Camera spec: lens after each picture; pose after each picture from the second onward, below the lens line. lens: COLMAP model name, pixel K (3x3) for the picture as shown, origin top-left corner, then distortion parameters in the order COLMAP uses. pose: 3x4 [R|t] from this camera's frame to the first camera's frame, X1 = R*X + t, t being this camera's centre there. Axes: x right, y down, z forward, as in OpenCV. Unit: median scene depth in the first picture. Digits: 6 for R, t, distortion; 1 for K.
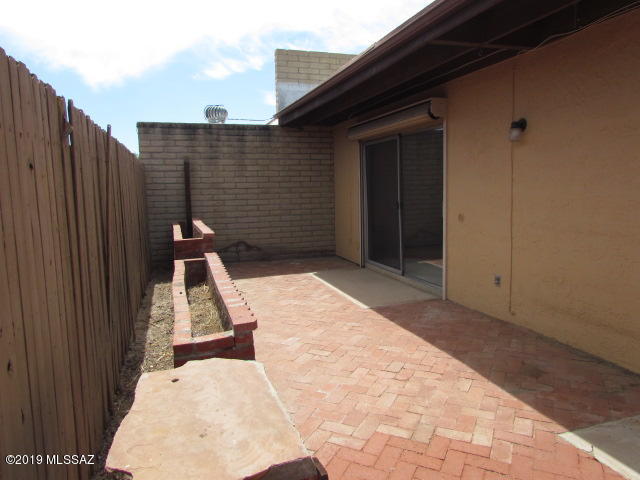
lens RADIAL K [[449.9, 0, 322.5], [0, 449.9, 242.3], [0, 0, 1]] dist [-0.038977, 0.020336]
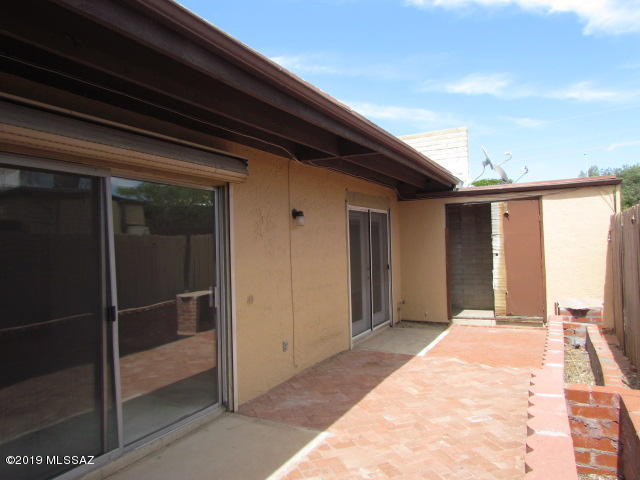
lens RADIAL K [[449.9, 0, 322.5], [0, 449.9, 242.3], [0, 0, 1]] dist [-0.038977, 0.020336]
pose [[-0.698037, 0.046238, 0.714567, -0.363298], [0.132827, 0.988955, 0.065761, -0.173771], [-0.703634, 0.140818, -0.696469, 1.263419]]
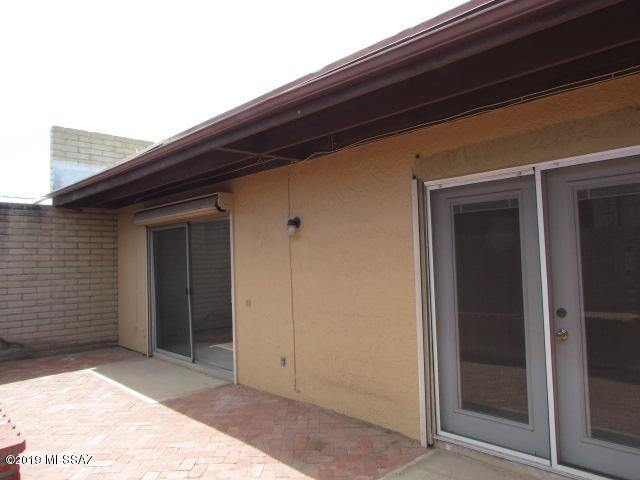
lens RADIAL K [[449.9, 0, 322.5], [0, 449.9, 242.3], [0, 0, 1]] dist [-0.038977, 0.020336]
pose [[0.896566, 0.016482, 0.442603, -0.006254], [0.060064, 0.985551, -0.158370, -0.015253], [-0.438818, 0.168574, 0.882622, -0.035586]]
